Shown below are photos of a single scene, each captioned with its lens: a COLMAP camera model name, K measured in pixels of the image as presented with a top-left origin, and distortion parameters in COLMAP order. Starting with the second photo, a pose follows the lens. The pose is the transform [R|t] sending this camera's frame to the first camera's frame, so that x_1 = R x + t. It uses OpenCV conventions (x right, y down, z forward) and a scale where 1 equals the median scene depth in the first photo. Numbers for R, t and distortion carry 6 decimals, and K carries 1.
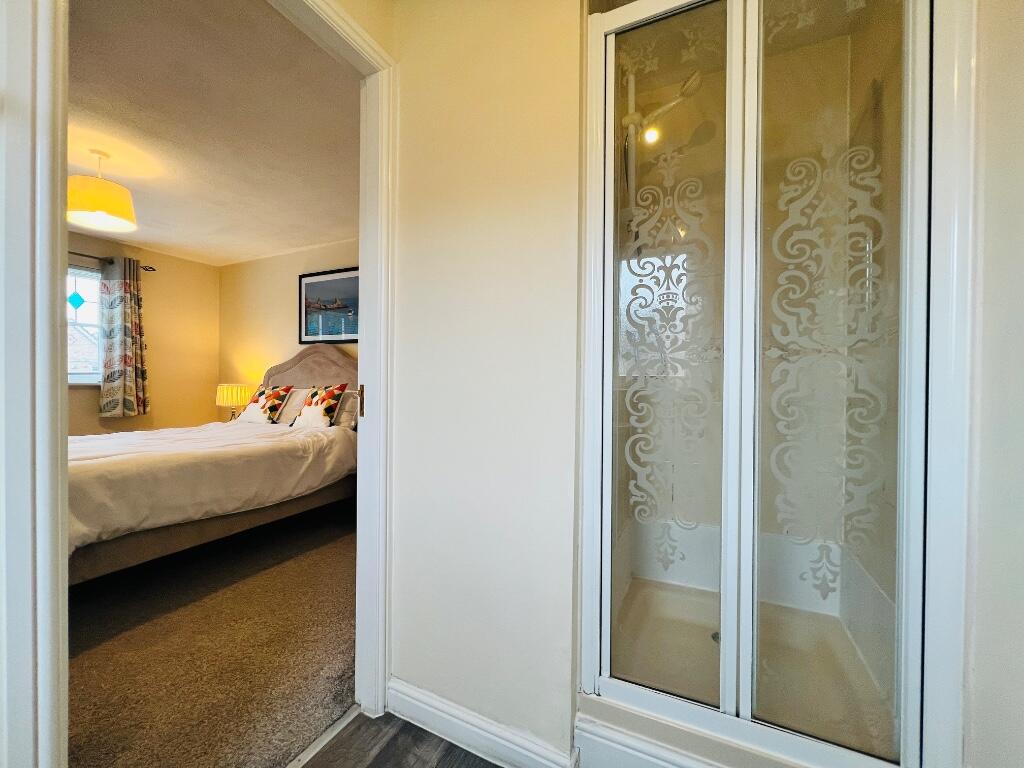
lens RADIAL K [[410.8, 0, 510.7], [0, 410.8, 386.5], [0, 0, 1]] dist [-0.013385, -0.000137]
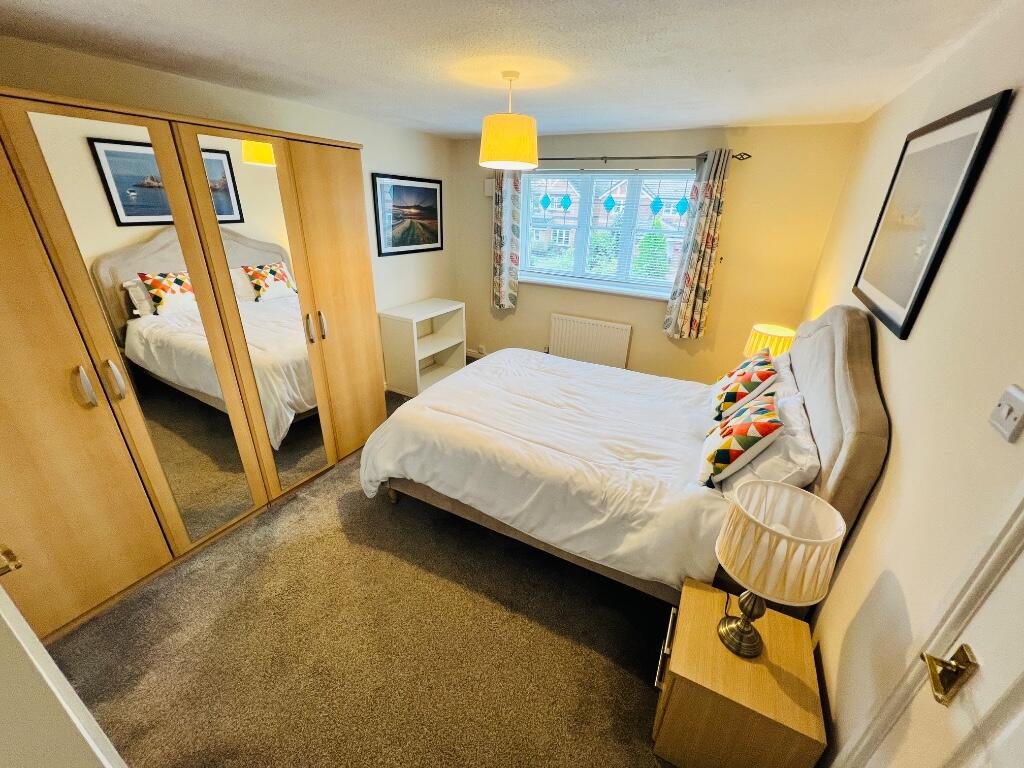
lens RADIAL K [[410.8, 0, 510.7], [0, 410.8, 386.5], [0, 0, 1]] dist [-0.013385, -0.000137]
pose [[-0.047356, 0.395013, -0.917454, 0.014917], [-0.038587, 0.917075, 0.396842, -0.194120], [0.998132, 0.054195, -0.028187, 0.643959]]
